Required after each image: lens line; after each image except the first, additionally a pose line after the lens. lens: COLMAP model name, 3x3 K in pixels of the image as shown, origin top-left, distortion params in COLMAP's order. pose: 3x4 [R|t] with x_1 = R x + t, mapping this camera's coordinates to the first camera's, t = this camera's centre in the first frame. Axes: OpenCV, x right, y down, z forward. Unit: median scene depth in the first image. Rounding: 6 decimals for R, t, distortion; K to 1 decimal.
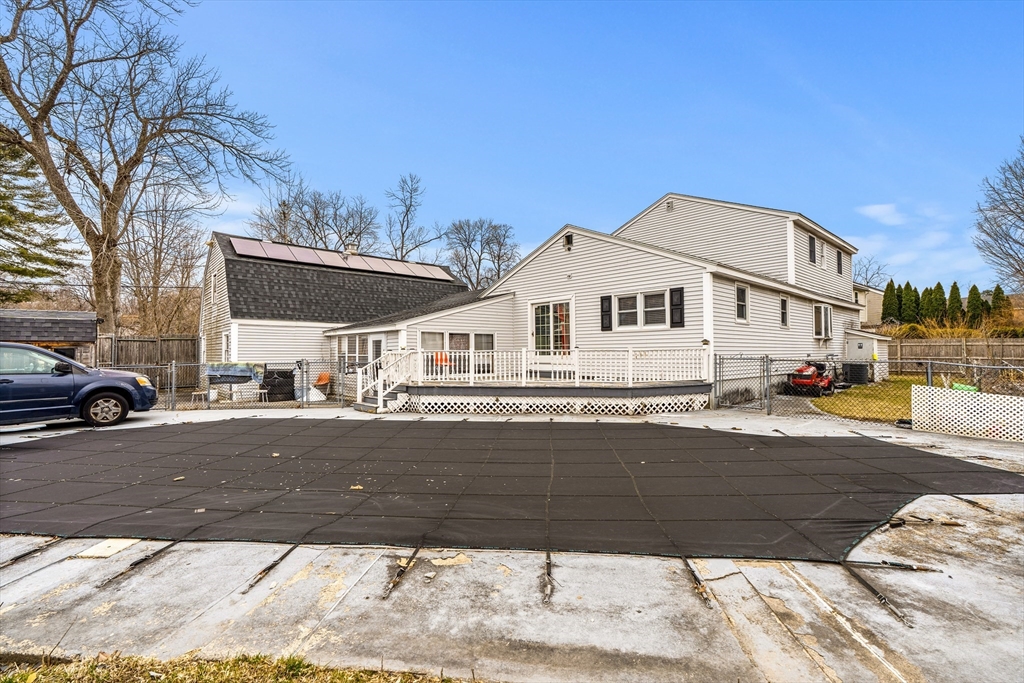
lens RADIAL K [[466.6, 0, 512.5], [0, 466.6, 342.4], [0, 0, 1]] dist [0.000733, 0.000040]
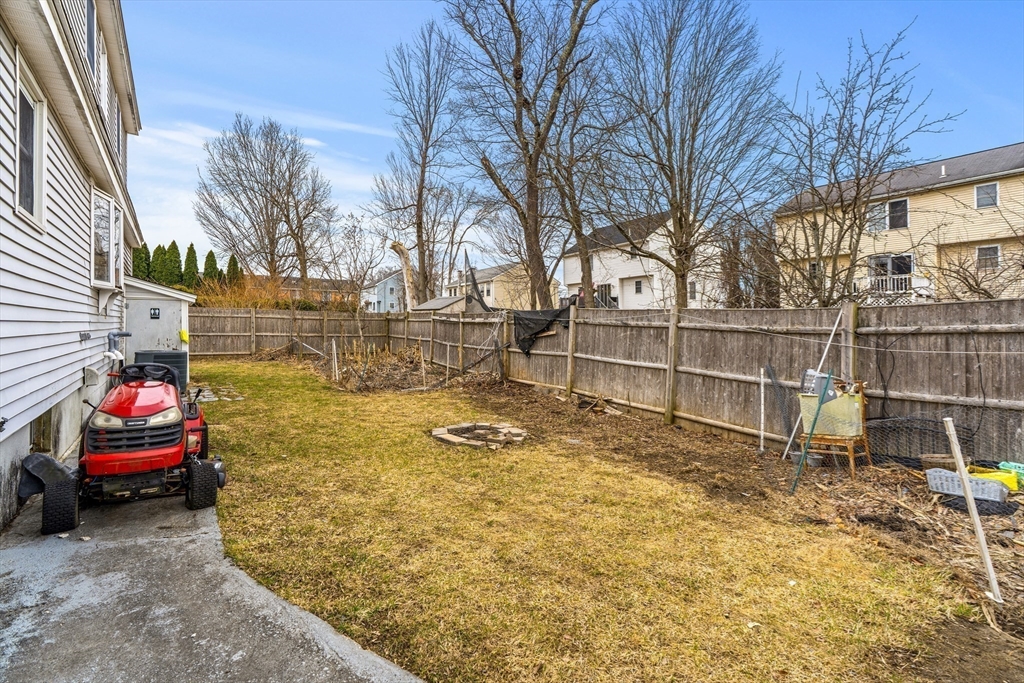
lens RADIAL K [[466.6, 0, 512.7], [0, 466.6, 335.2], [0, 0, 1]] dist [0.000733, 0.000040]
pose [[0.109769, -0.014800, 0.993847, 0.250367], [-0.026180, 0.999499, 0.017776, 0.009672], [-0.993612, -0.027970, 0.109327, 0.482885]]
